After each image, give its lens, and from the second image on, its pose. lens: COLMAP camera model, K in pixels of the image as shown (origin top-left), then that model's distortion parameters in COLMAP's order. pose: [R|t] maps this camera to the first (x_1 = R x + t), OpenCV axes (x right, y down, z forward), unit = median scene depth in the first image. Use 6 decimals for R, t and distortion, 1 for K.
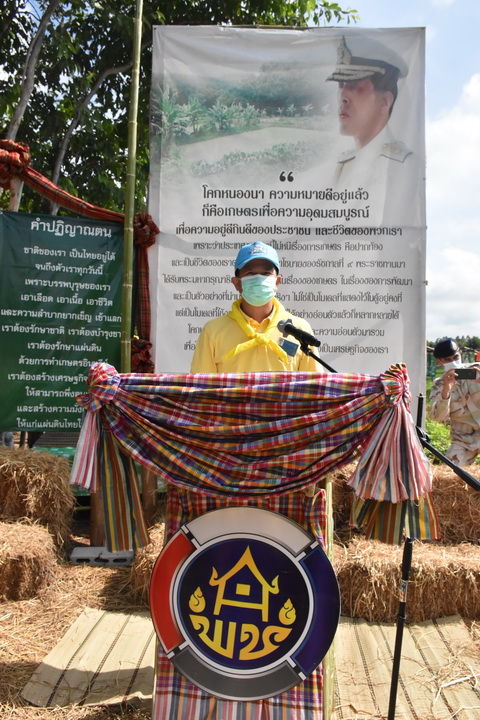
lens RADIAL K [[557.3, 0, 236.5], [0, 557.3, 364.9], [0, 0, 1]] dist [-0.147048, 0.081482]
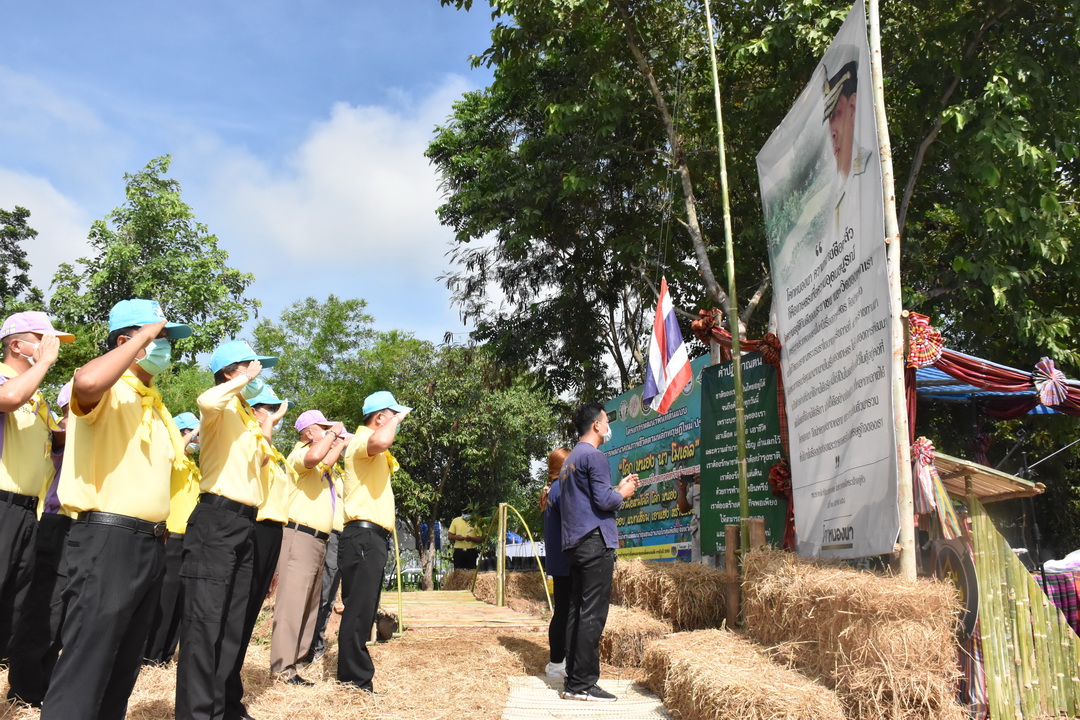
lens RADIAL K [[835.9, 0, 539.1], [0, 835.9, 360.5], [0, 0, 1]] dist [-0.147048, 0.081482]
pose [[0.086971, -0.258209, -0.962166, 1.284843], [-0.009408, 0.965570, -0.259973, 0.176501], [0.996166, 0.031663, 0.081547, 0.465806]]
